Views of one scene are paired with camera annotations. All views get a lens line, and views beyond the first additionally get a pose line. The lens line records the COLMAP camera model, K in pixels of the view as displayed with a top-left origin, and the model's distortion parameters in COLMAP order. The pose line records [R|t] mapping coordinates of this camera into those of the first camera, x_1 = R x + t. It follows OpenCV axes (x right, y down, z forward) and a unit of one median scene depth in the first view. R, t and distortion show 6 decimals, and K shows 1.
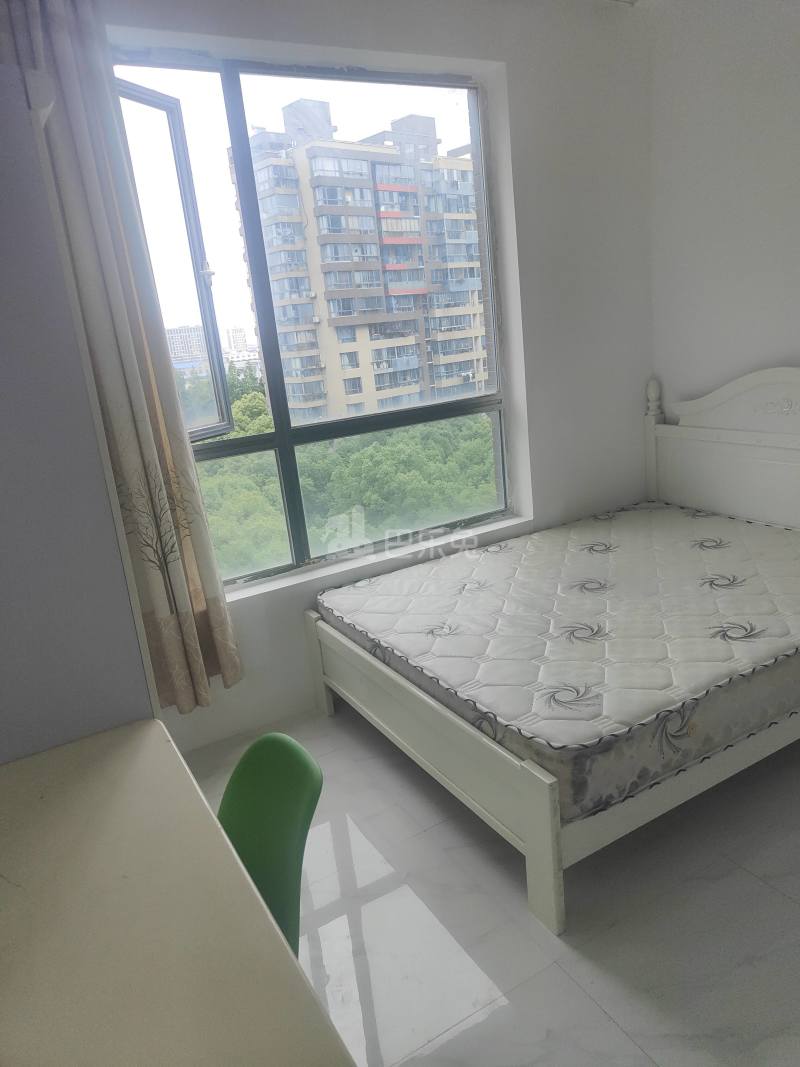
lens RADIAL K [[728.1, 0, 408.4], [0, 728.1, 524.9], [0, 0, 1]] dist [0.000361, -0.000163]
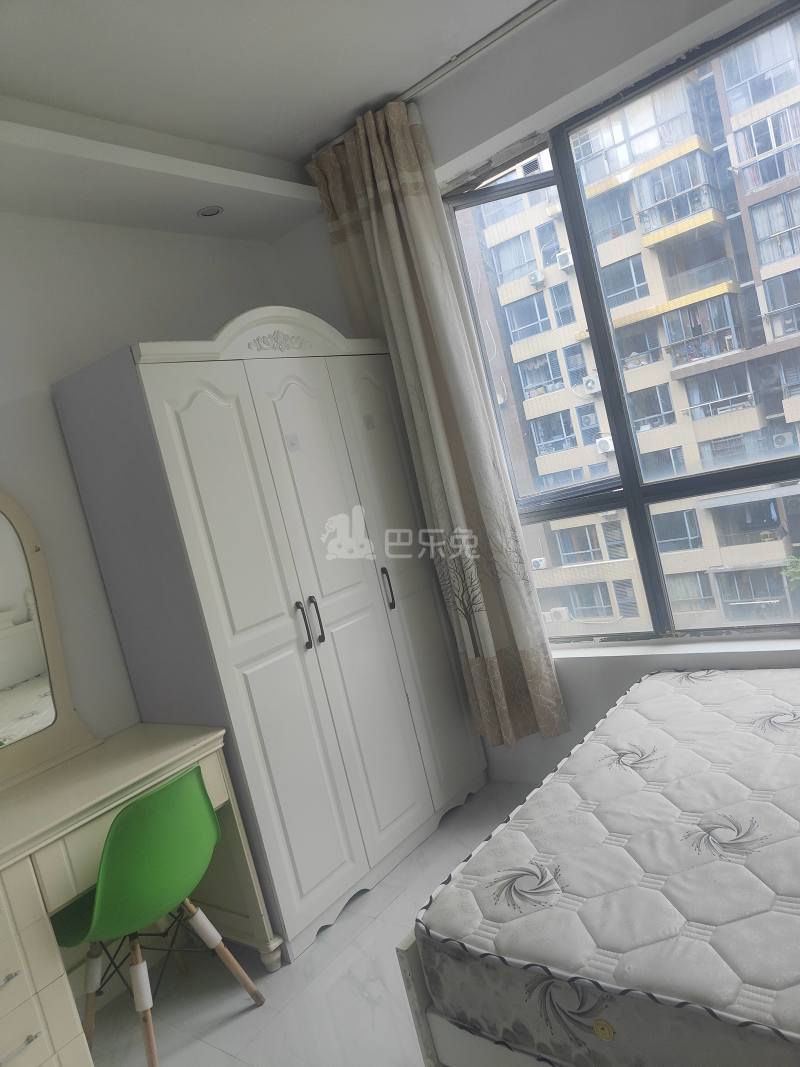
lens RADIAL K [[728.1, 0, 400.8], [0, 728.1, 534.6], [0, 0, 1]] dist [0.000361, -0.000163]
pose [[0.391041, 0.085156, -0.916425, 0.585799], [-0.038466, 0.996353, 0.076170, -0.136019], [0.919569, 0.005465, 0.392890, 0.382868]]
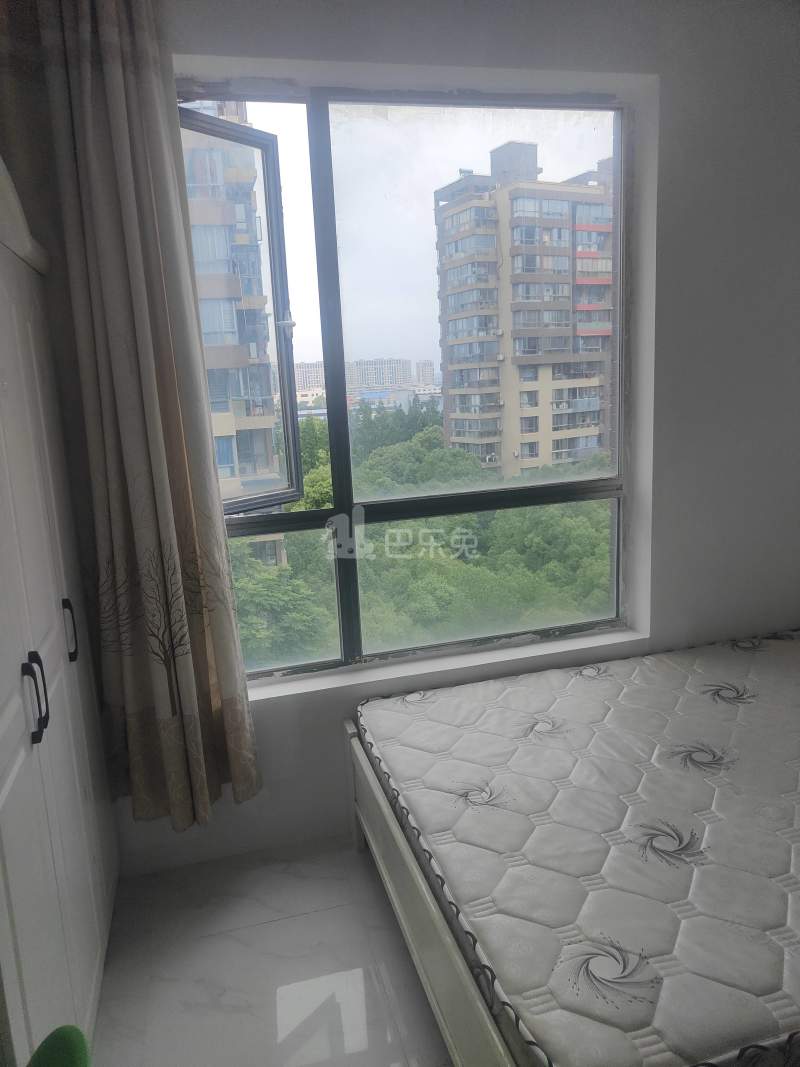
lens RADIAL K [[728.1, 0, 393.3], [0, 728.1, 532.1], [0, 0, 1]] dist [0.000361, -0.000163]
pose [[0.965091, 0.095761, -0.243782, 0.103930], [-0.105083, 0.994137, -0.025497, -0.088710], [0.239911, 0.050224, 0.969495, 0.188966]]
